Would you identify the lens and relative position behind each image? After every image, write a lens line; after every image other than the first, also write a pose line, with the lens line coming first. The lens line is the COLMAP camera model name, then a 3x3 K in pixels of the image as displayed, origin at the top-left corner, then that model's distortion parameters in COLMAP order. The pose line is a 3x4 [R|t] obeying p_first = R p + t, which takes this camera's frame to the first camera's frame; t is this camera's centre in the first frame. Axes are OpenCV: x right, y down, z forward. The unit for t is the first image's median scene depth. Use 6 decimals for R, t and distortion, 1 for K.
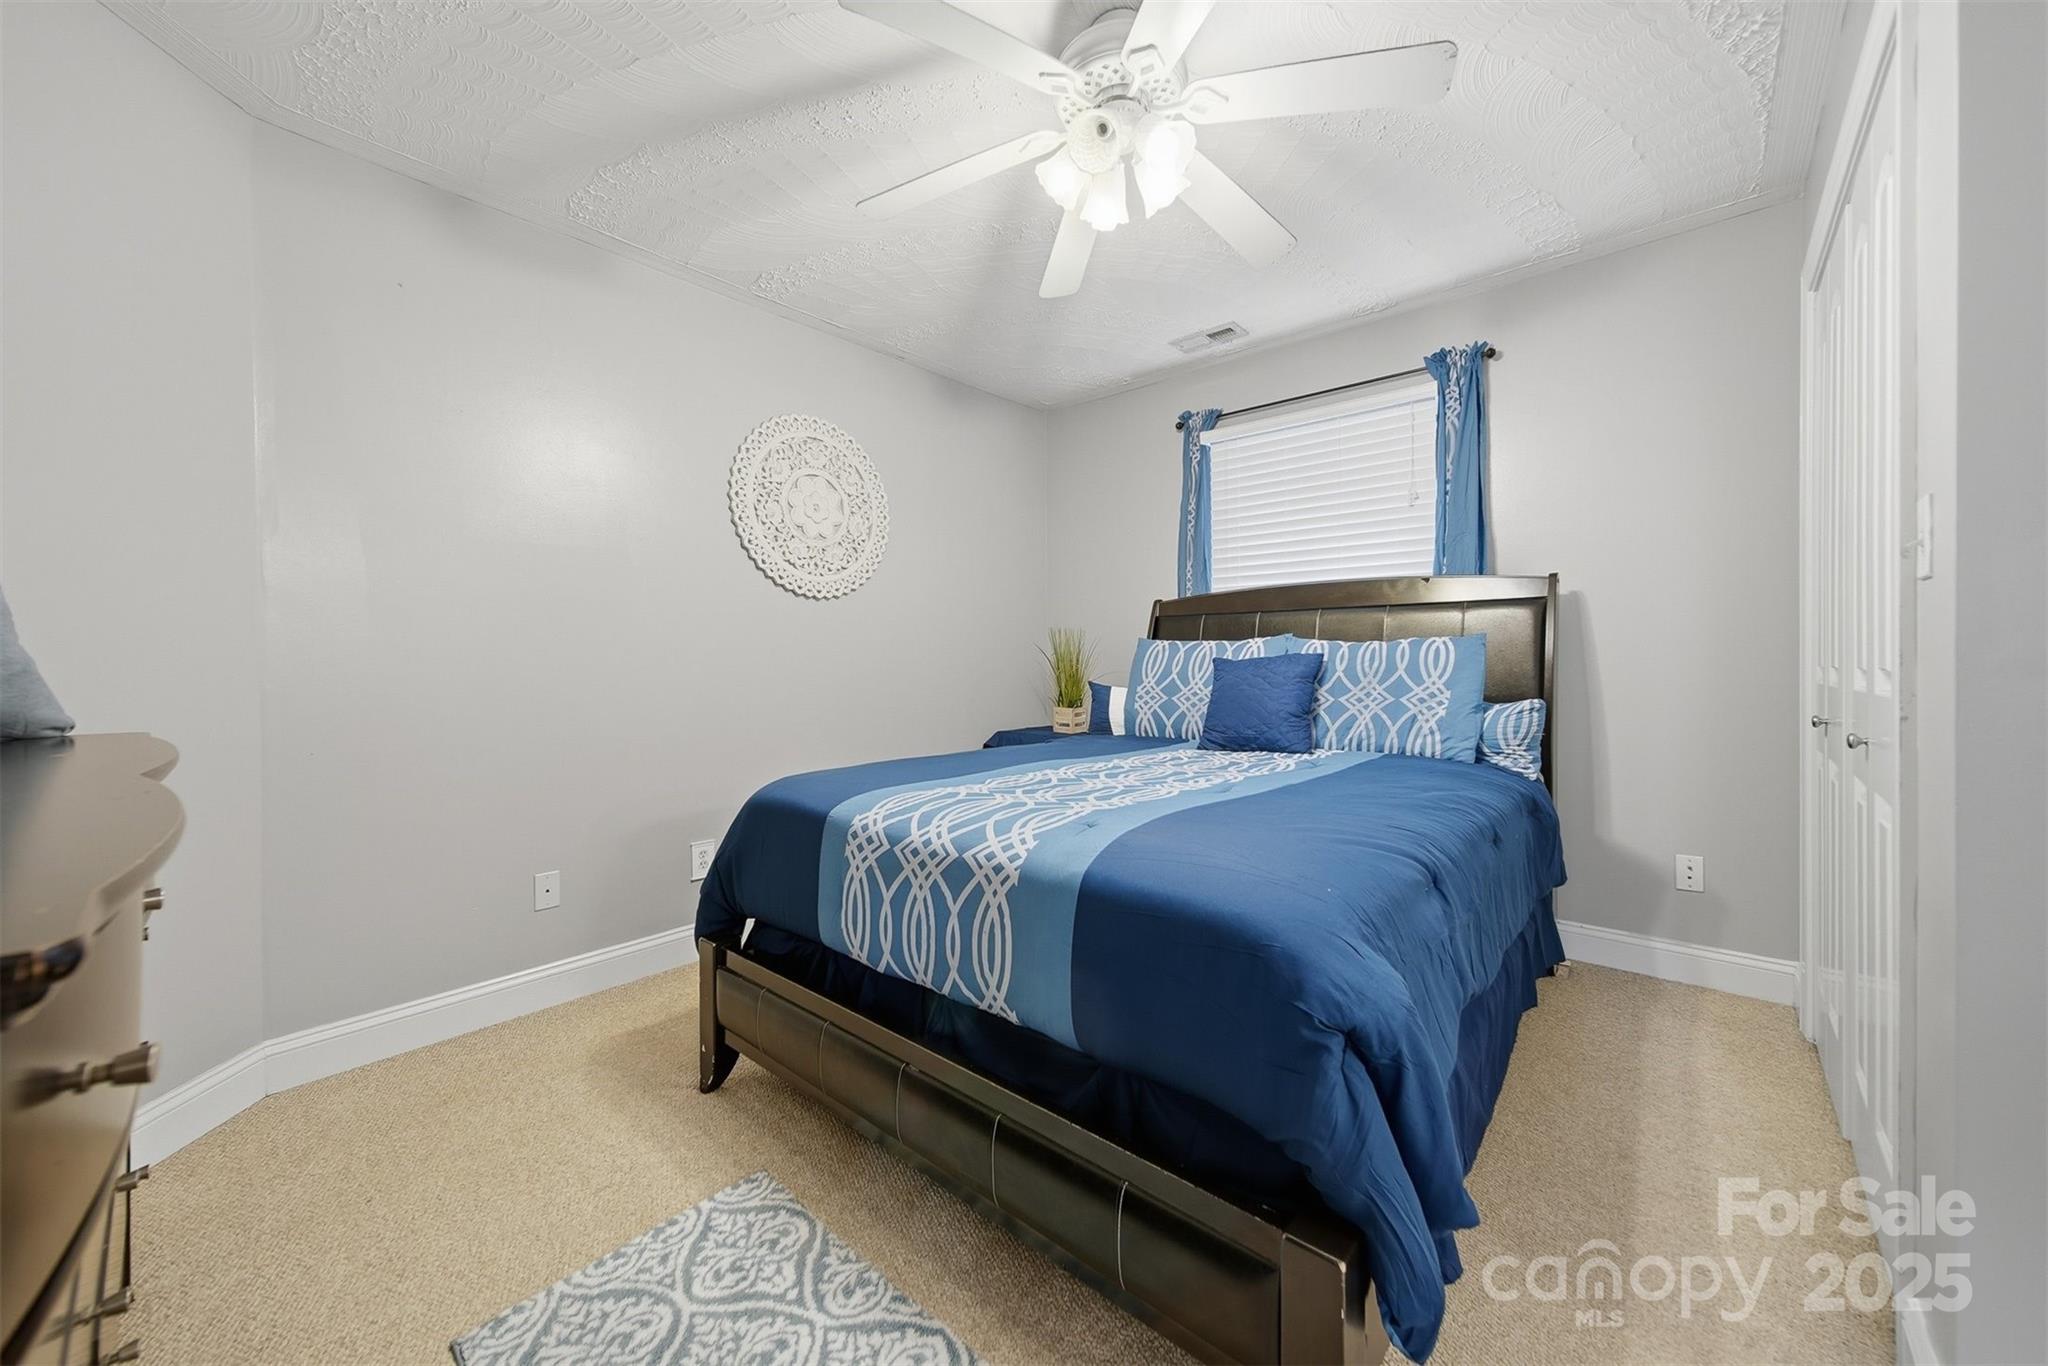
lens RADIAL K [[763.4, 0, 1040.4], [0, 763.4, 664.8], [0, 0, 1]] dist [-0.003885, 0.000124]
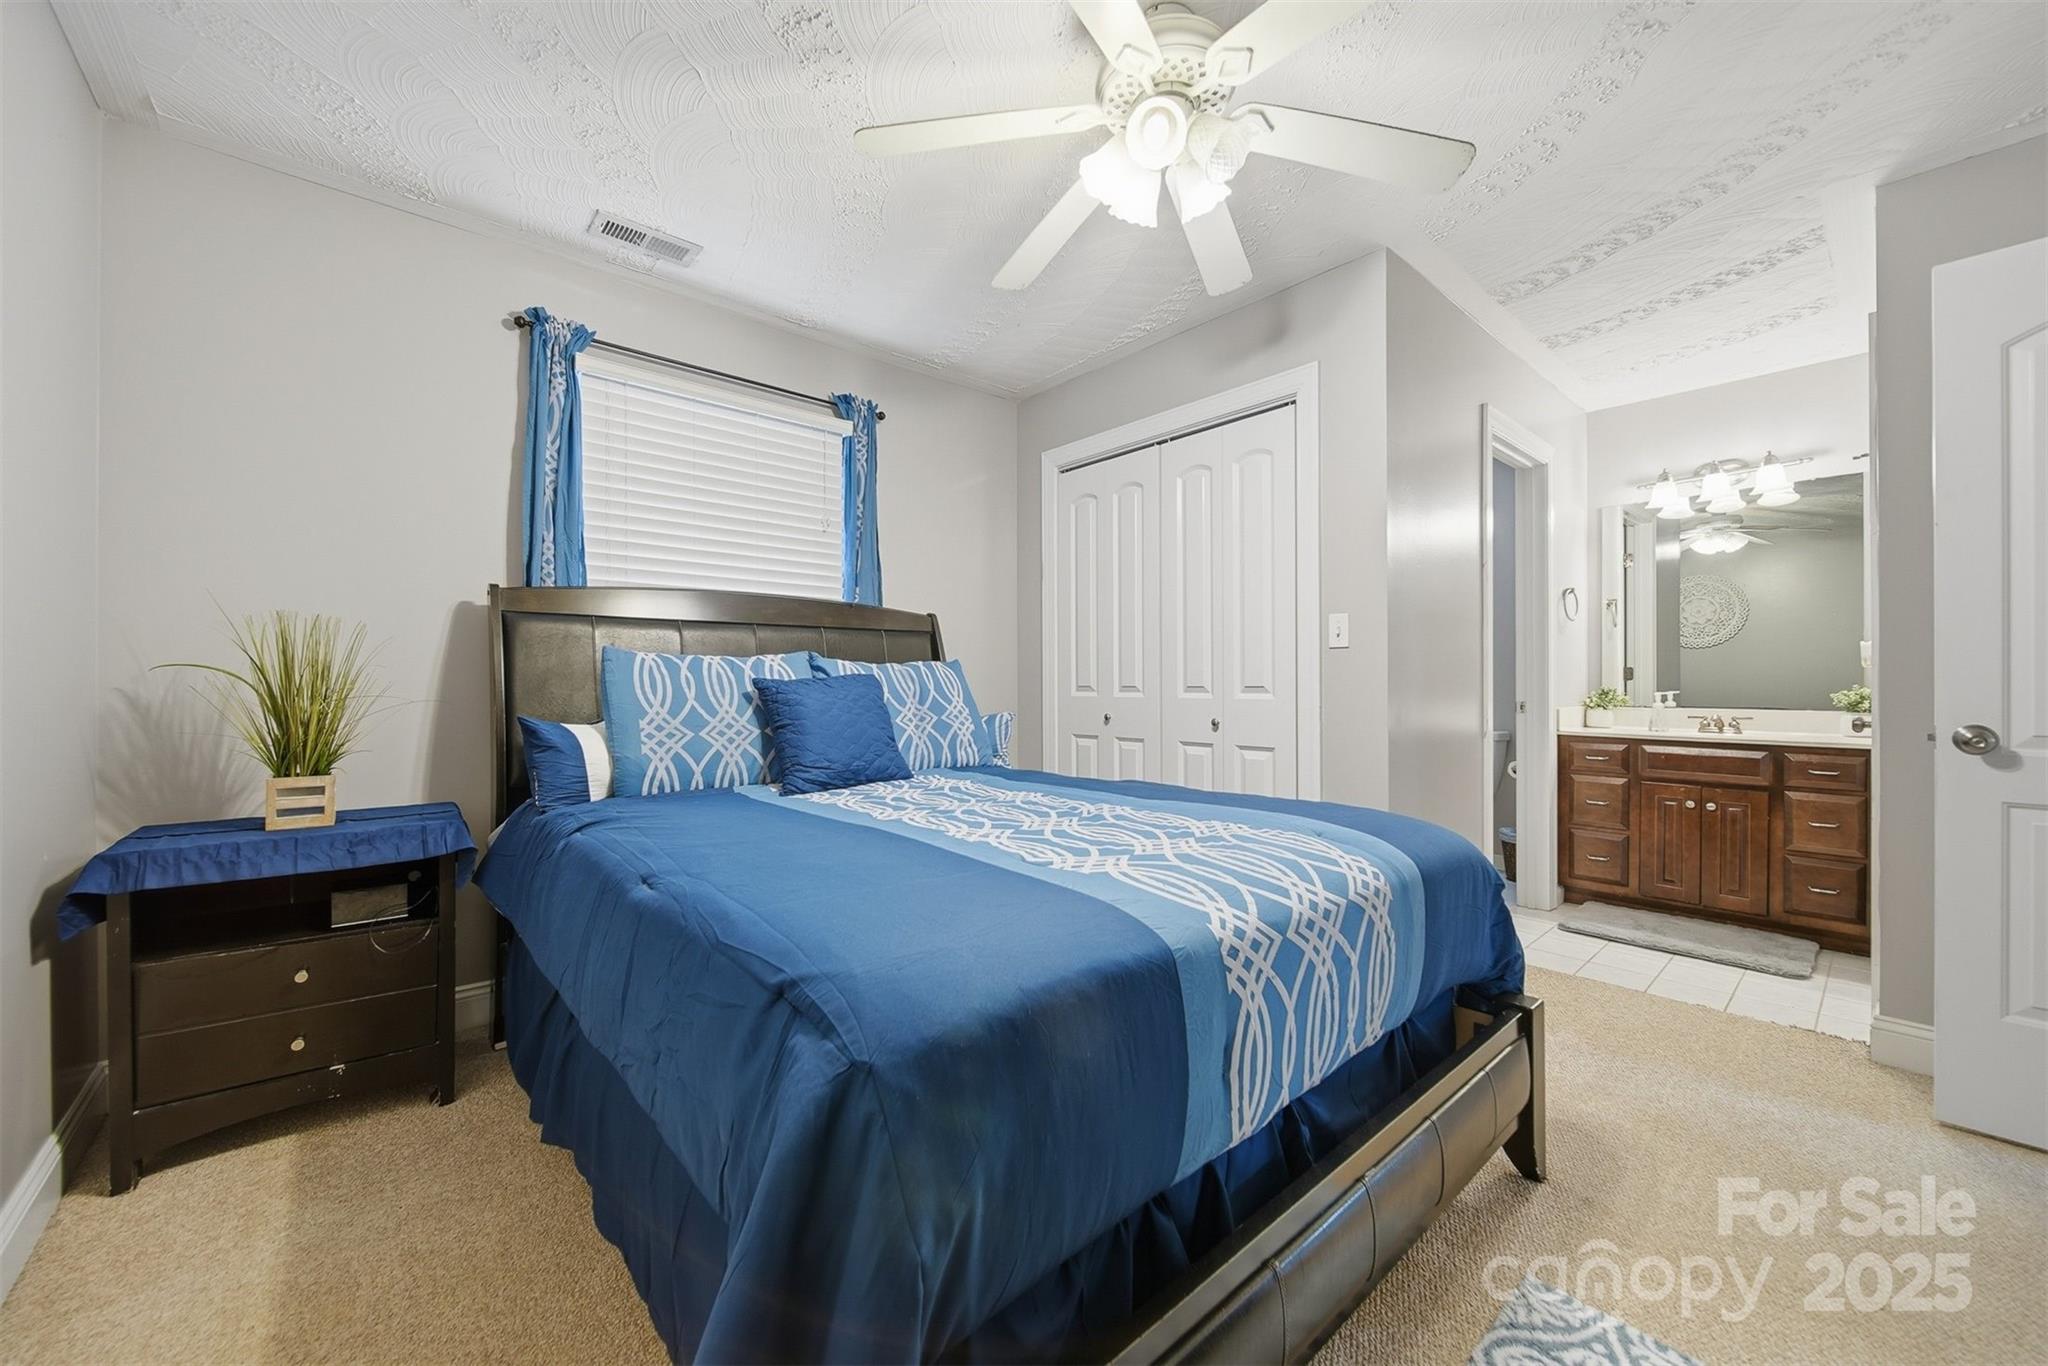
lens RADIAL K [[763.4, 0, 1029.0], [0, 763.4, 683.0], [0, 0, 1]] dist [-0.003885, 0.000124]
pose [[0.136875, 0.004738, 0.990577, -0.498151], [0.003215, 0.999981, -0.005227, 0.000813], [-0.990583, 0.003901, 0.136858, 0.599112]]
